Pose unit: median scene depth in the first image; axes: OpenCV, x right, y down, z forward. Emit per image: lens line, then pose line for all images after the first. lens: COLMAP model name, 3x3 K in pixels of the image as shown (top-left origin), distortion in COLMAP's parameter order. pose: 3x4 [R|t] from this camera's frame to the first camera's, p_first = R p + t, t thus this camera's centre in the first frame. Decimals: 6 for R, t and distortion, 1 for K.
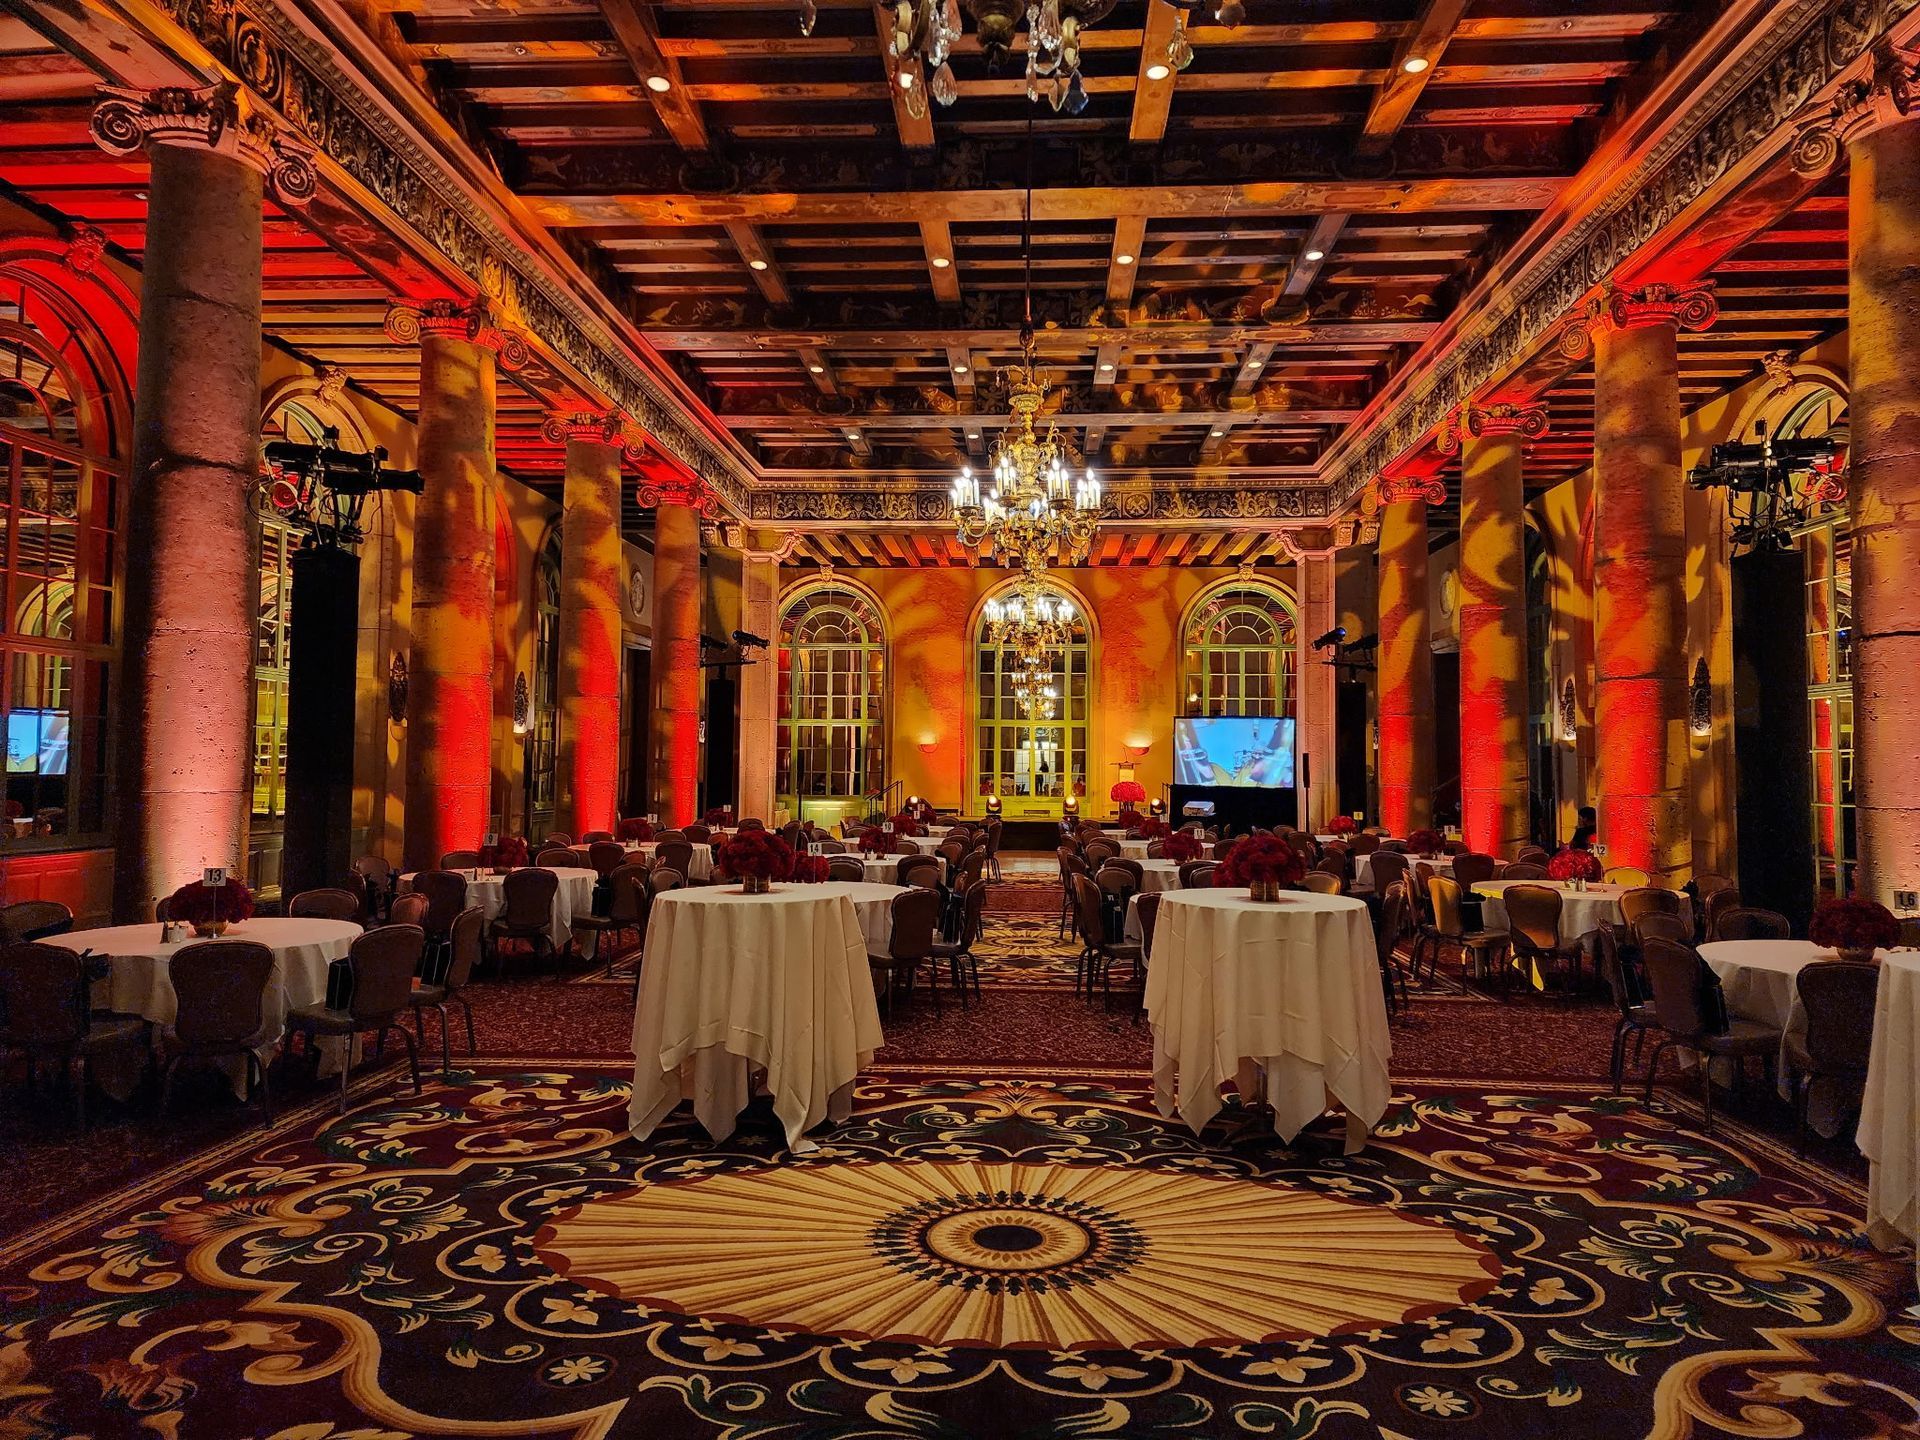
lens RADIAL K [[1131.7, 0, 974.4], [0, 1131.7, 716.3], [0, 0, 1]] dist [0.044384, -0.000690]
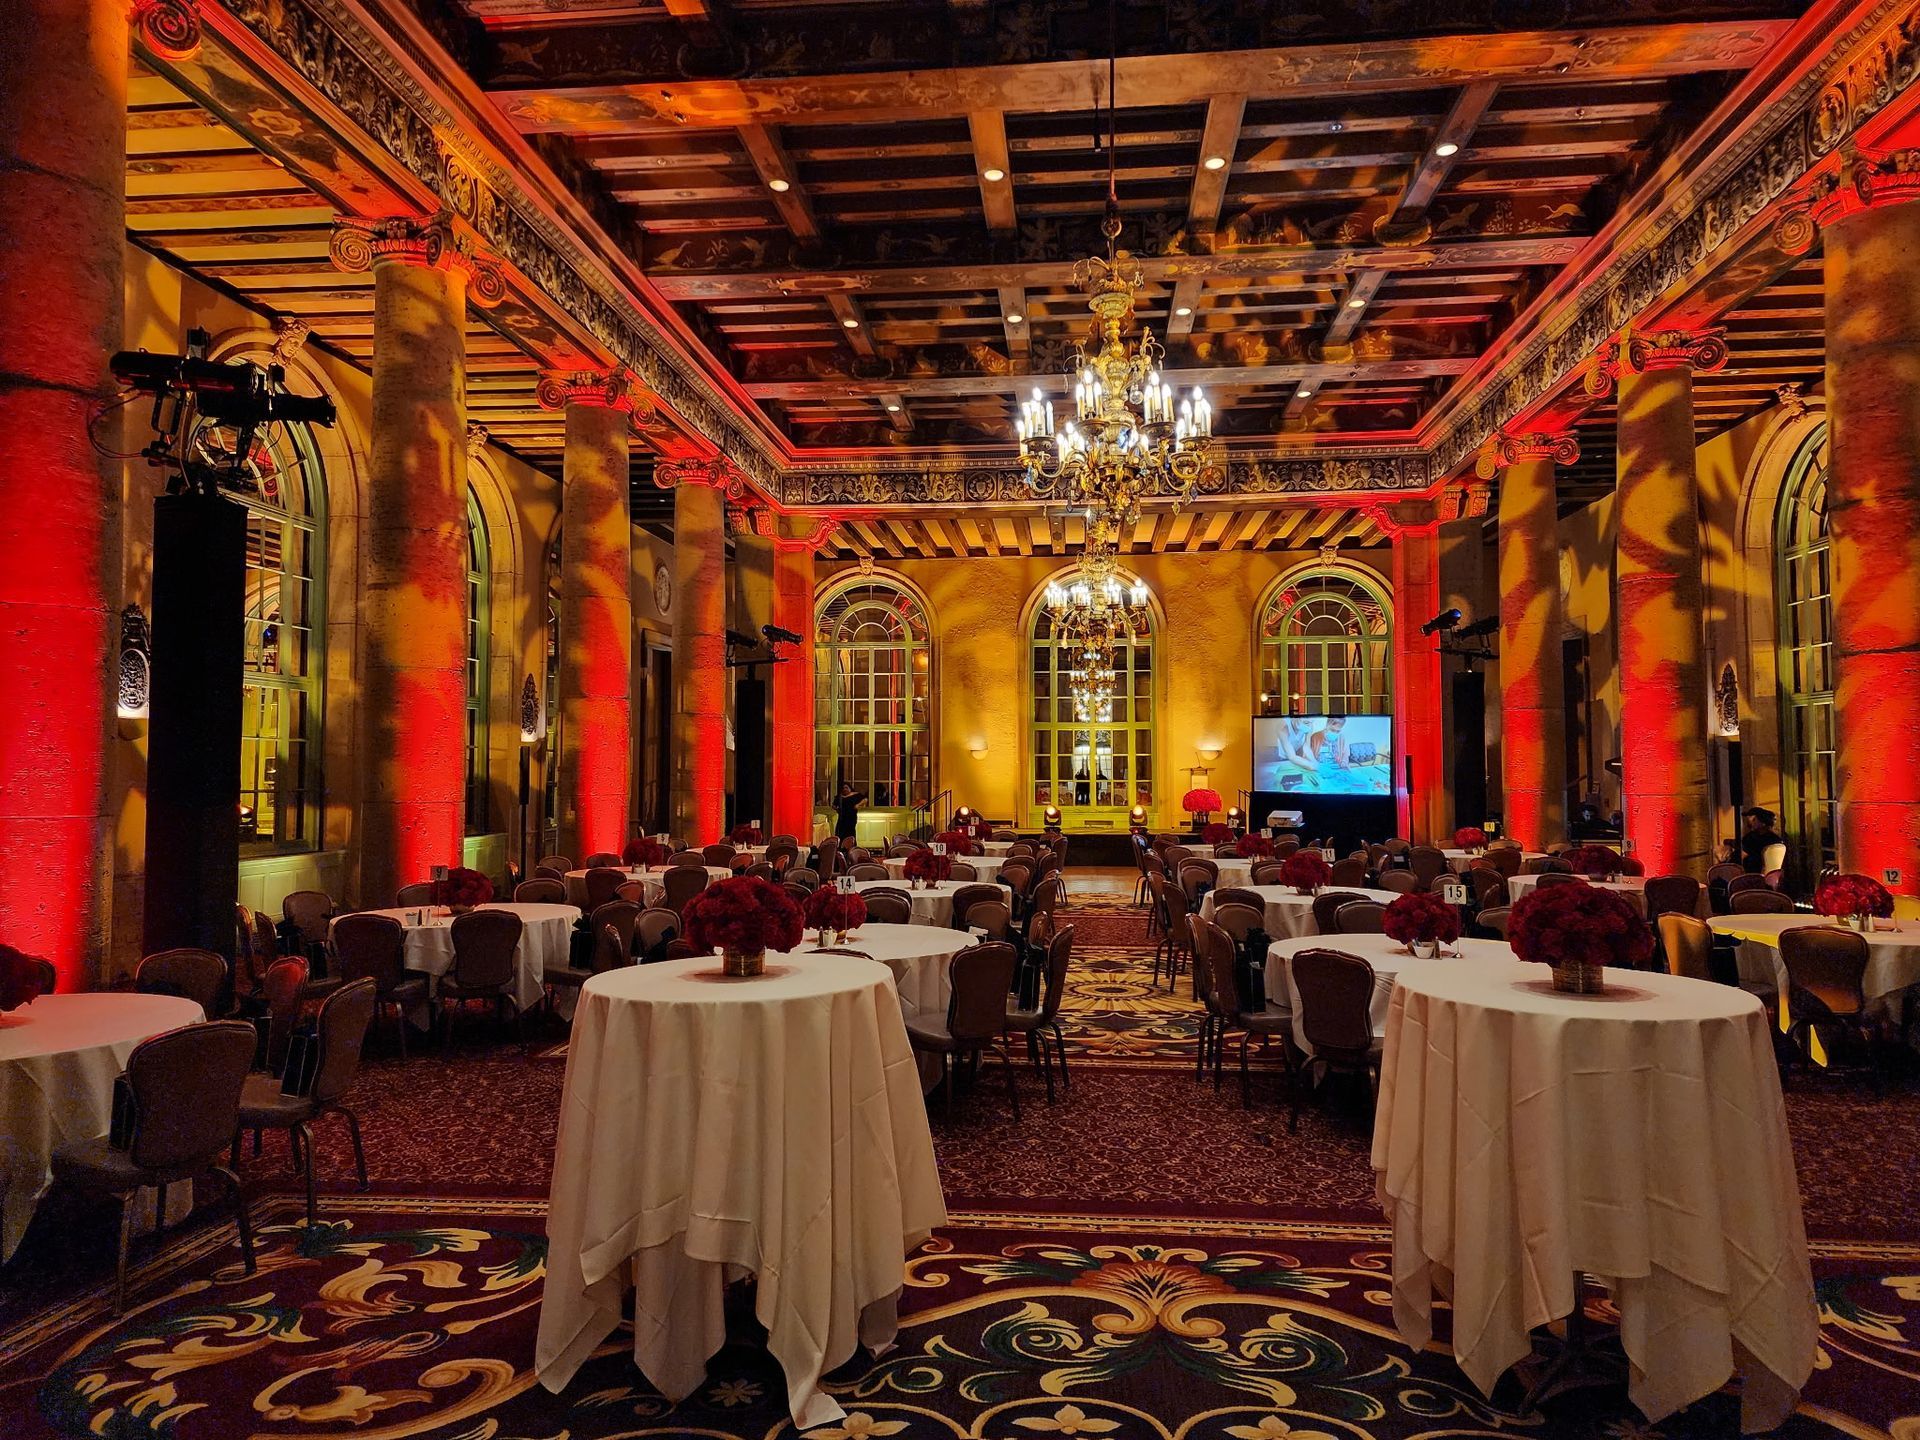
lens RADIAL K [[1131.7, 0, 974.4], [0, 1131.7, 716.3], [0, 0, 1]] dist [0.044384, -0.000690]
pose [[0.999161, -0.012662, -0.038944, -0.014244], [0.012392, 0.999898, -0.007152, 0.006523], [0.039031, 0.006663, 0.999216, 0.142210]]
